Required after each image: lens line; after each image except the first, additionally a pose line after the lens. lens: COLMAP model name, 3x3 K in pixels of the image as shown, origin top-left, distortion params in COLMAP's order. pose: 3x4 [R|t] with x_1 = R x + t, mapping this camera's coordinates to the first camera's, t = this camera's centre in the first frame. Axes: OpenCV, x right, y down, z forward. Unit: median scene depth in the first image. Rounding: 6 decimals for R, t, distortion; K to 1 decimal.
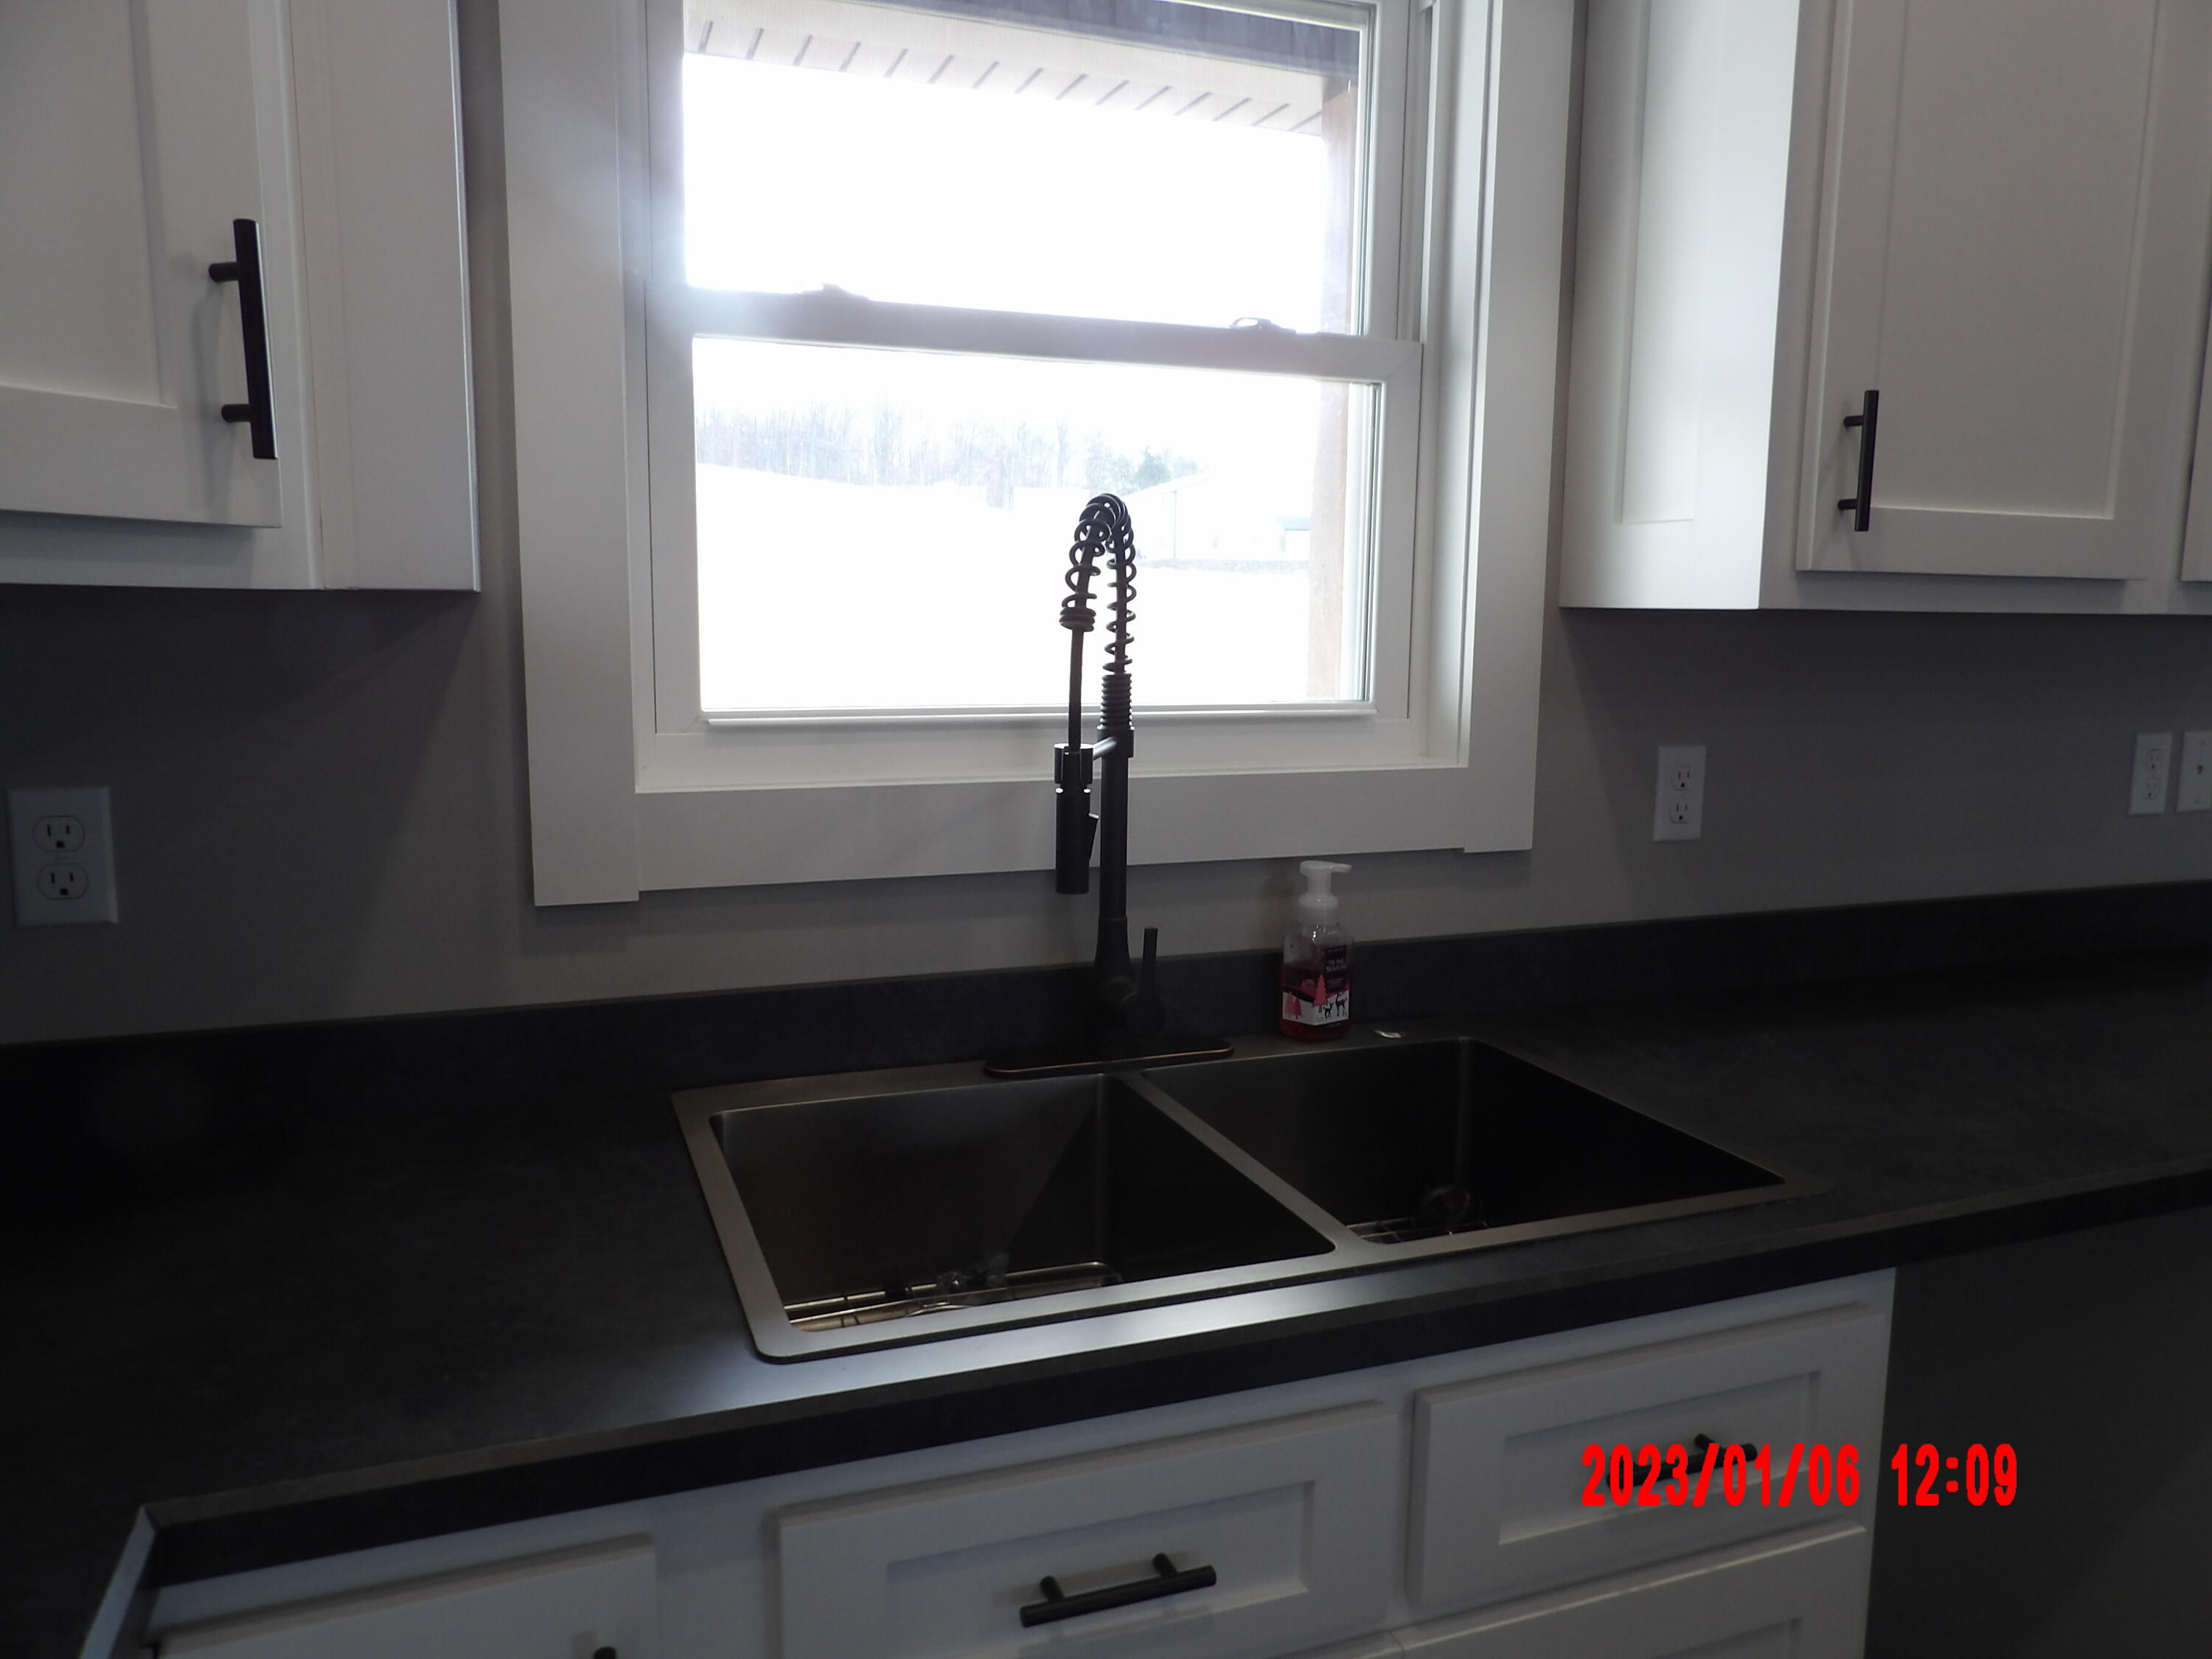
lens RADIAL K [[1584.3, 0, 1116.7], [0, 1584.3, 836.6], [0, 0, 1]] dist [-0.059292, 0.076157]
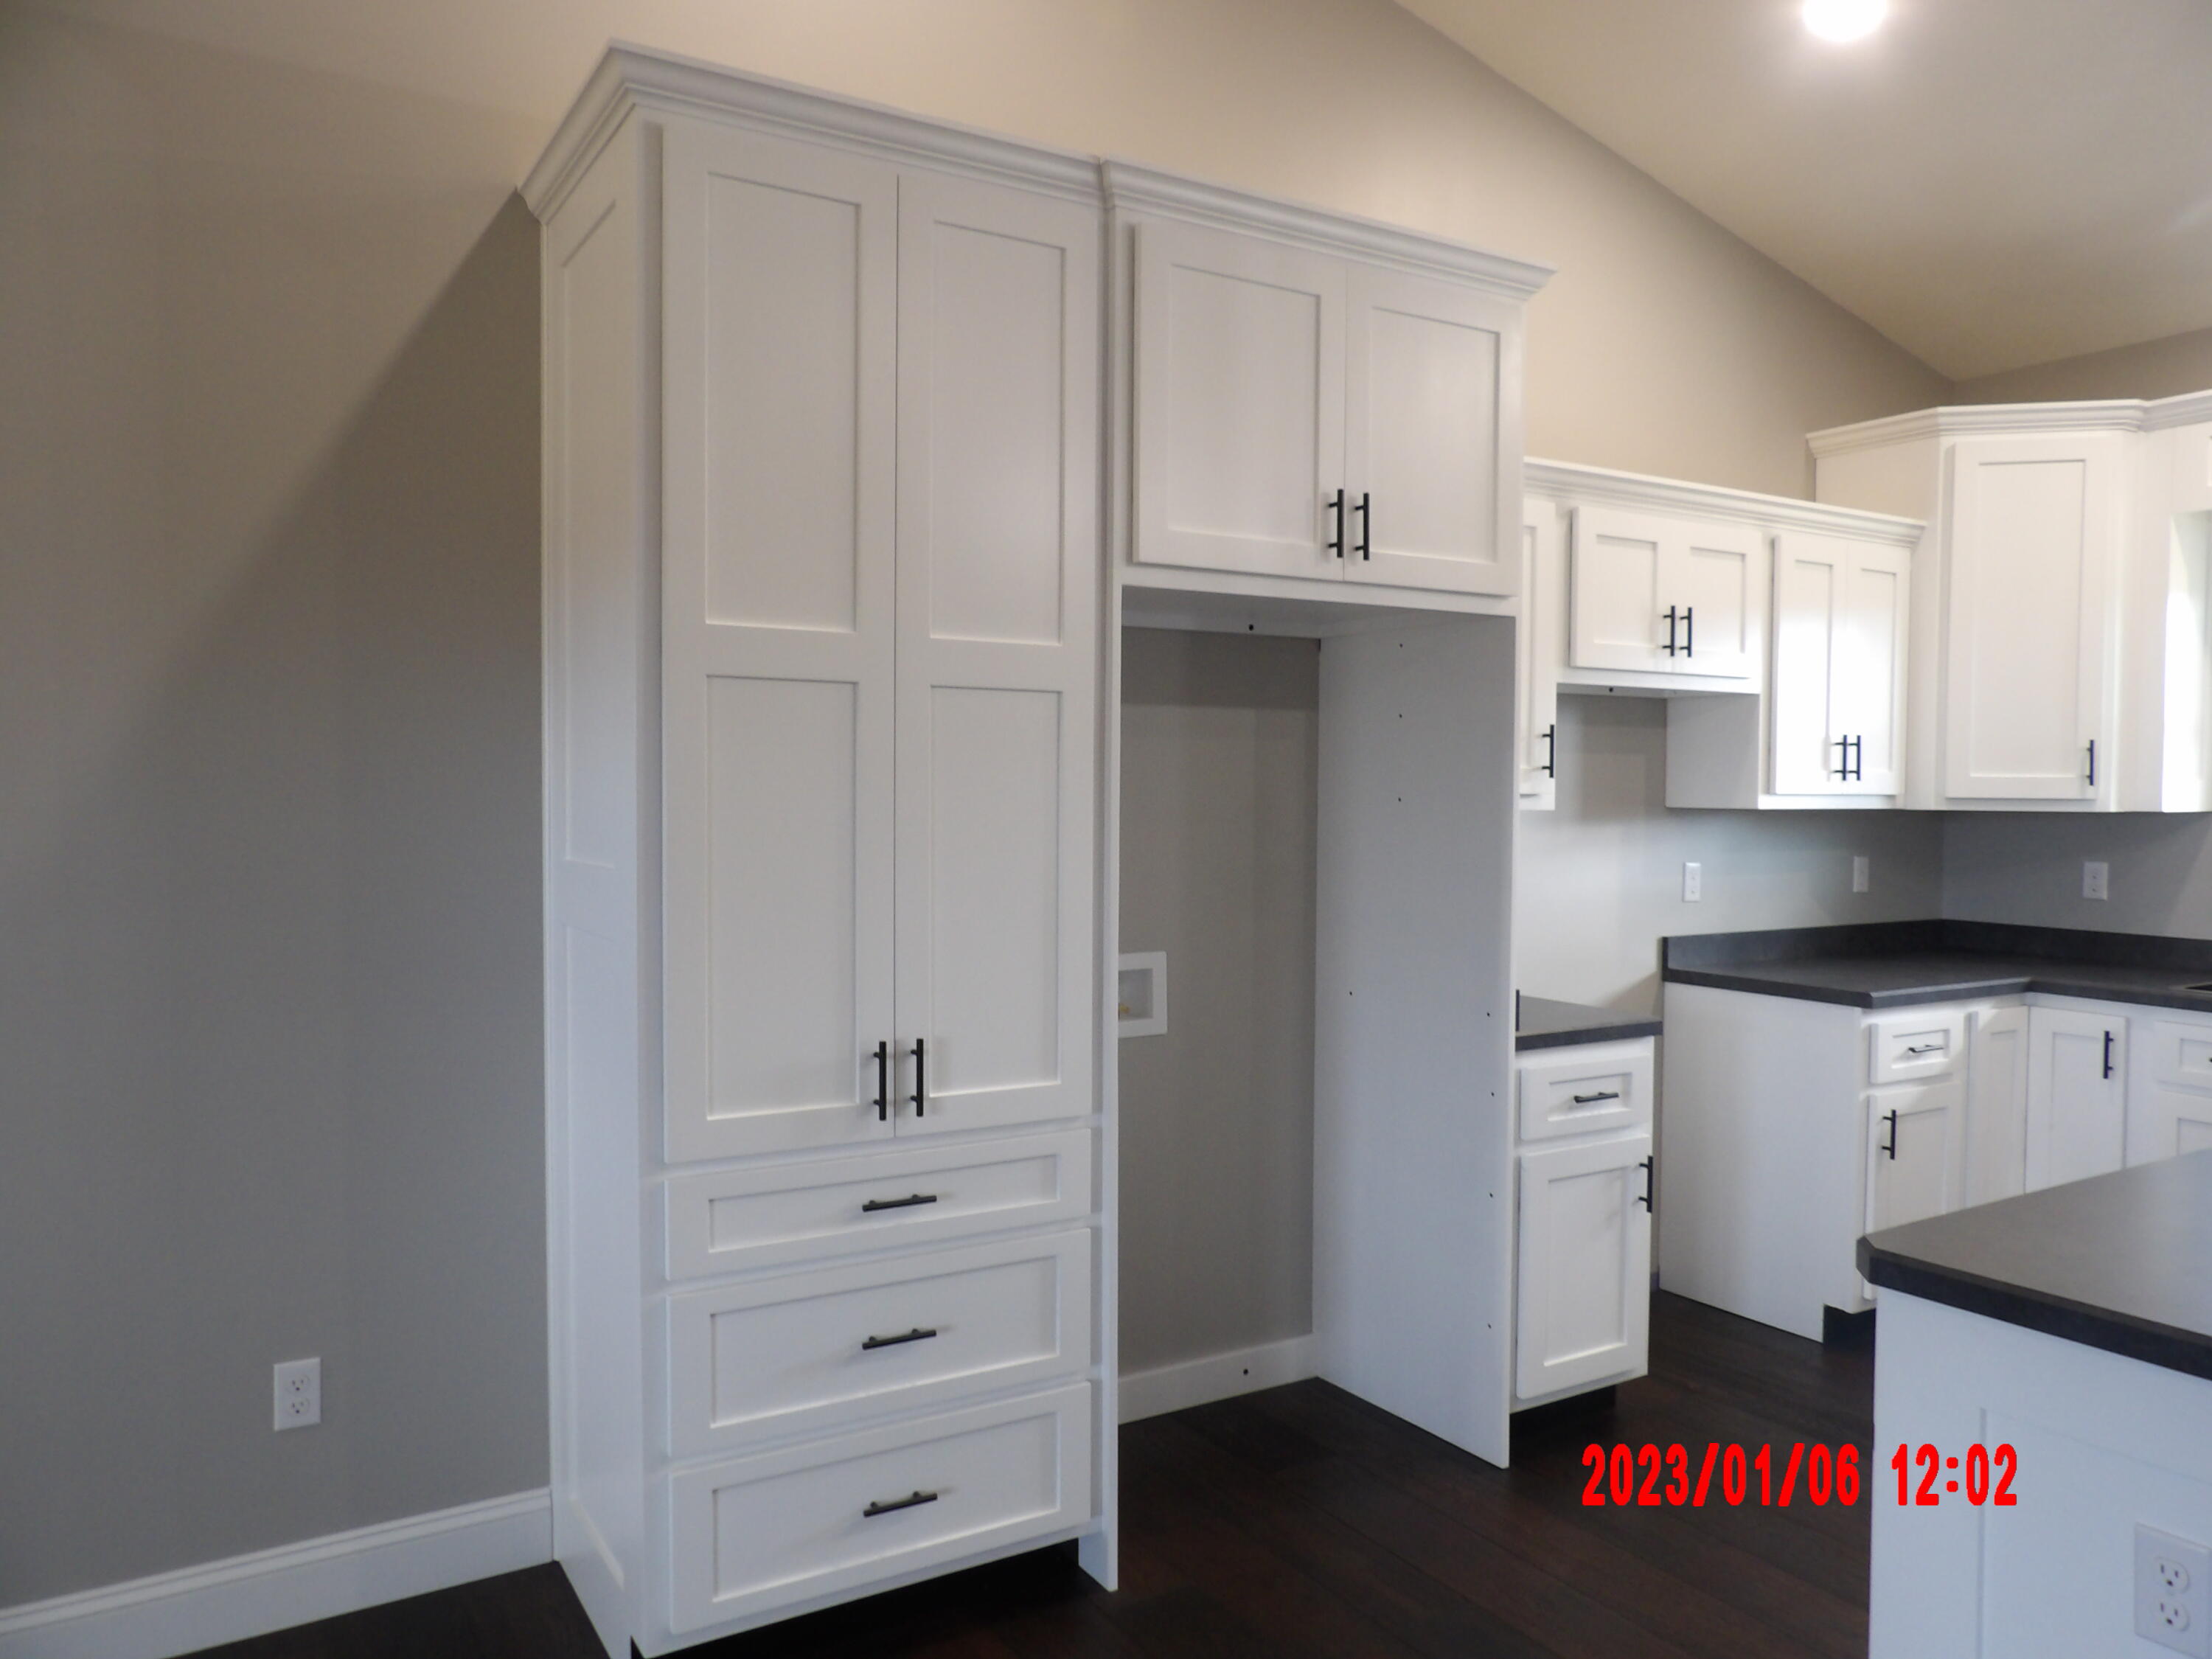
lens RADIAL K [[1584.3, 0, 1116.7], [0, 1584.3, 836.6], [0, 0, 1]] dist [-0.059292, 0.076157]
pose [[0.177168, 0.020932, -0.983958, 2.000901], [-0.150371, 0.988611, -0.006045, 0.217621], [0.972625, 0.149030, 0.178298, -1.514959]]
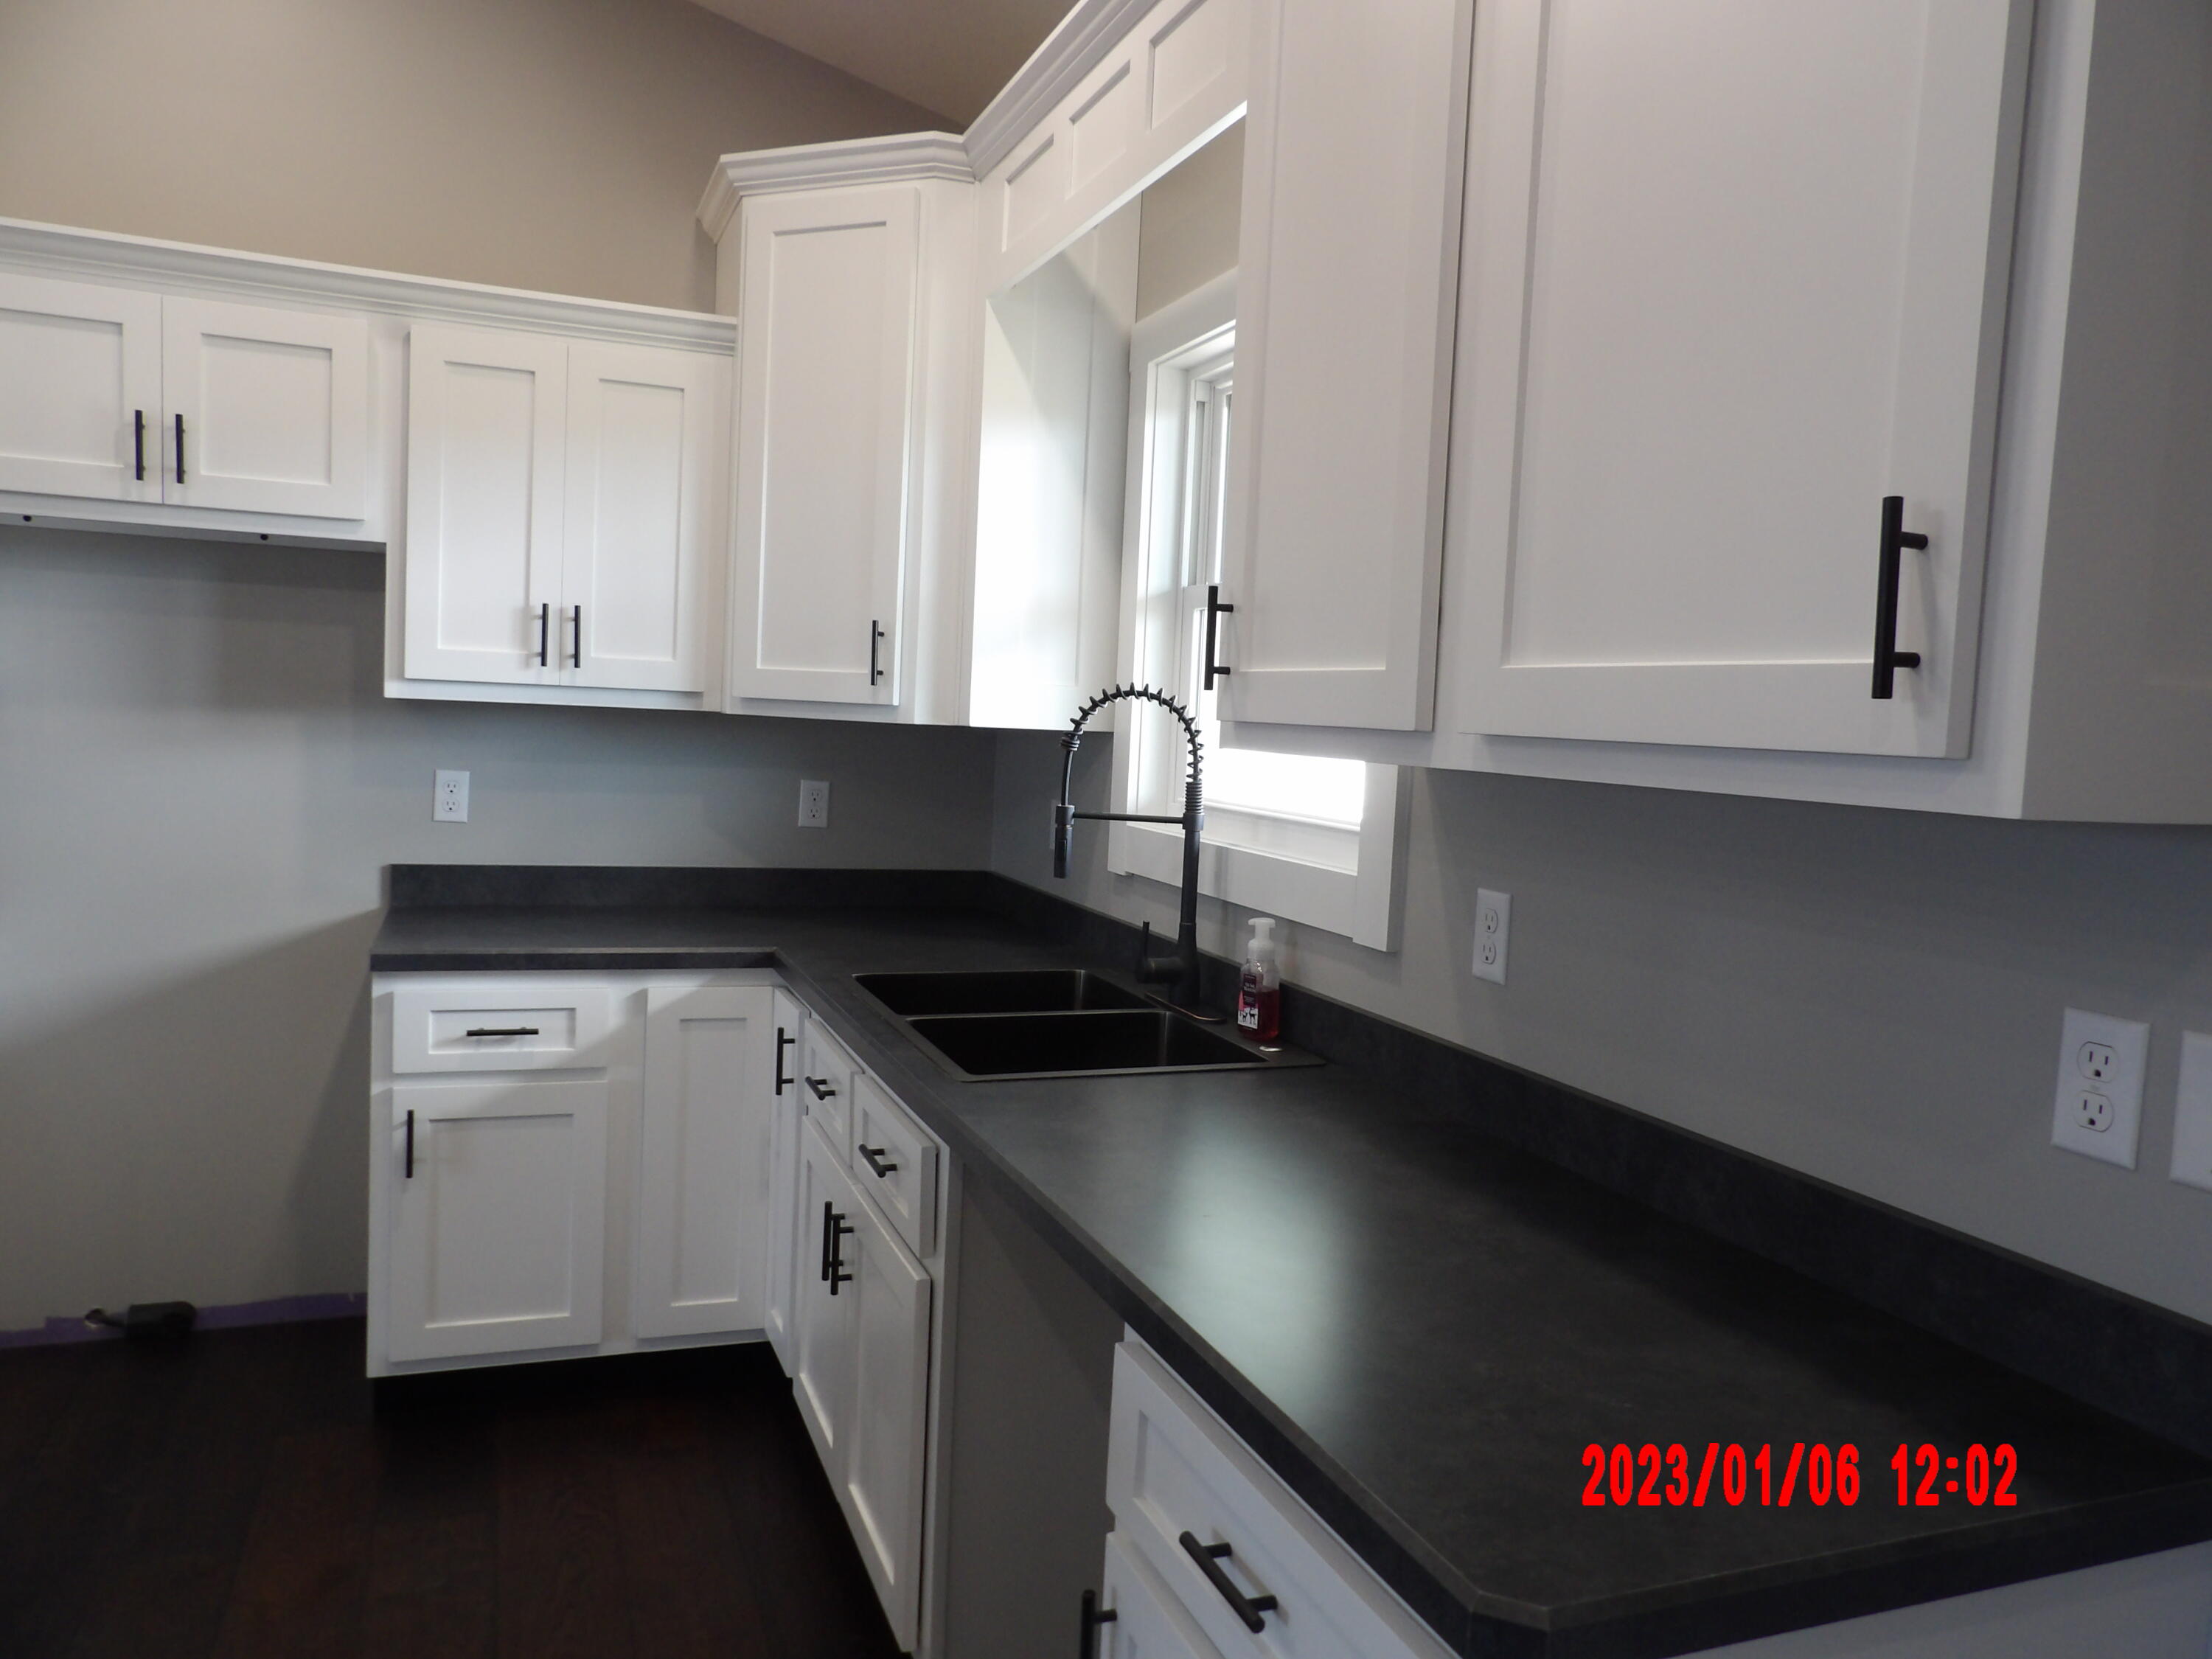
lens RADIAL K [[1584.3, 0, 1116.7], [0, 1584.3, 836.6], [0, 0, 1]] dist [-0.059292, 0.076157]
pose [[0.010161, 0.065095, -0.997827, 1.594794], [-0.195168, 0.978817, 0.061867, -0.123832], [0.980717, 0.194115, 0.022650, 0.802688]]
